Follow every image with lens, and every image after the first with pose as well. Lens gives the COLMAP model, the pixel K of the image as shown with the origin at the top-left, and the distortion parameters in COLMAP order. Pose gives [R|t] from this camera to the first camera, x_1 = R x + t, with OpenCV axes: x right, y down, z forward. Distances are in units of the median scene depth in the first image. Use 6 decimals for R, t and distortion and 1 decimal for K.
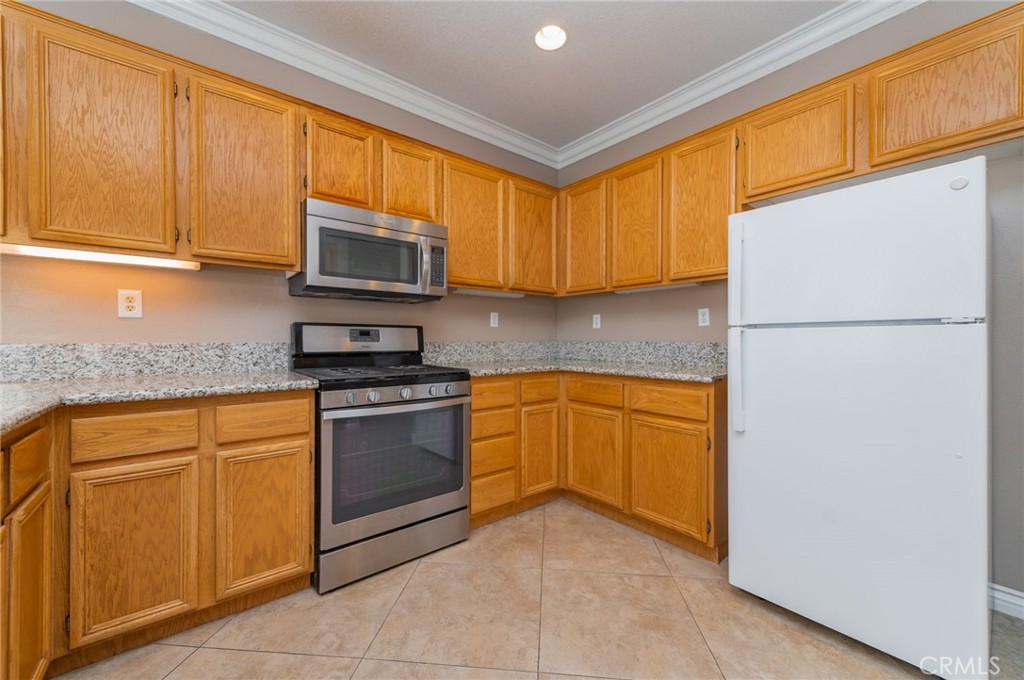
lens RADIAL K [[401.1, 0, 533.5], [0, 401.1, 341.1], [0, 0, 1]] dist [0.016471, -0.004020]
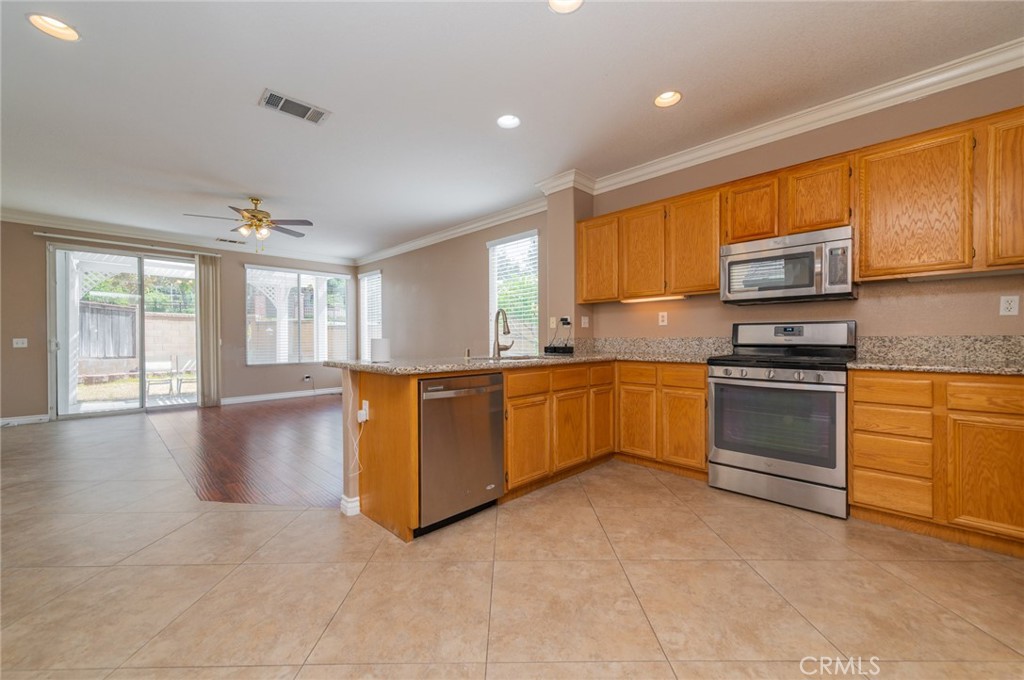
lens RADIAL K [[401.1, 0, 531.0], [0, 401.1, 345.3], [0, 0, 1]] dist [0.016471, -0.004020]
pose [[0.145043, 0.014768, -0.989315, 0.886170], [0.001542, 0.999884, 0.015152, 0.012233], [0.989424, -0.003723, 0.145004, 0.019957]]
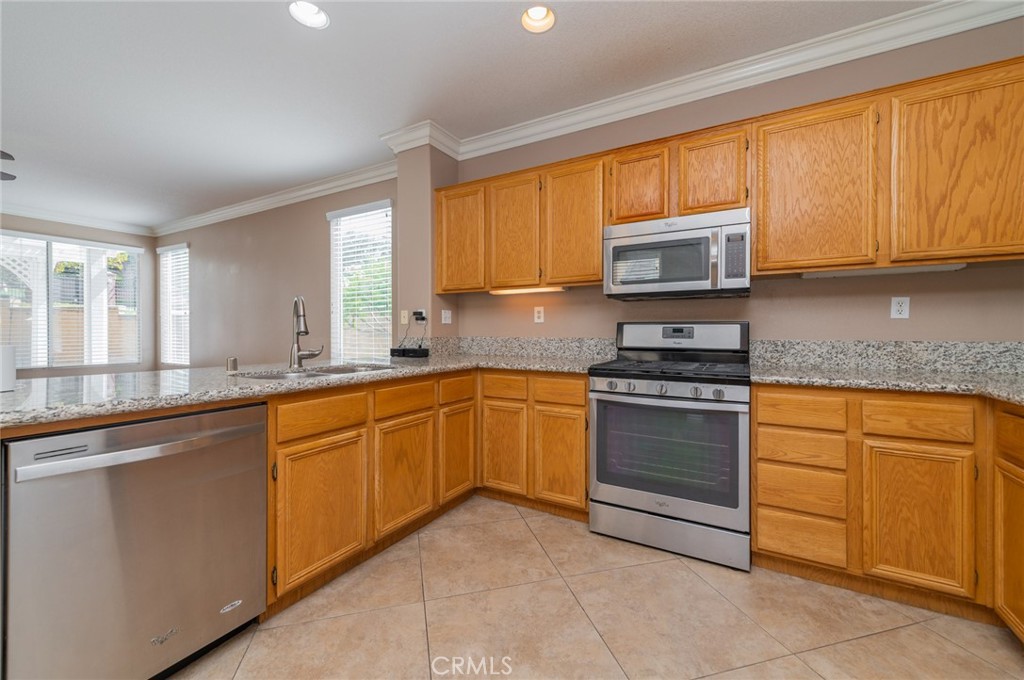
lens RADIAL K [[401.1, 0, 510.4], [0, 401.1, 334.4], [0, 0, 1]] dist [0.016471, -0.004020]
pose [[0.354179, 0.006591, -0.935154, 0.520158], [-0.006169, 0.999970, 0.004711, -0.014099], [0.935157, 0.004101, 0.354209, 0.254998]]
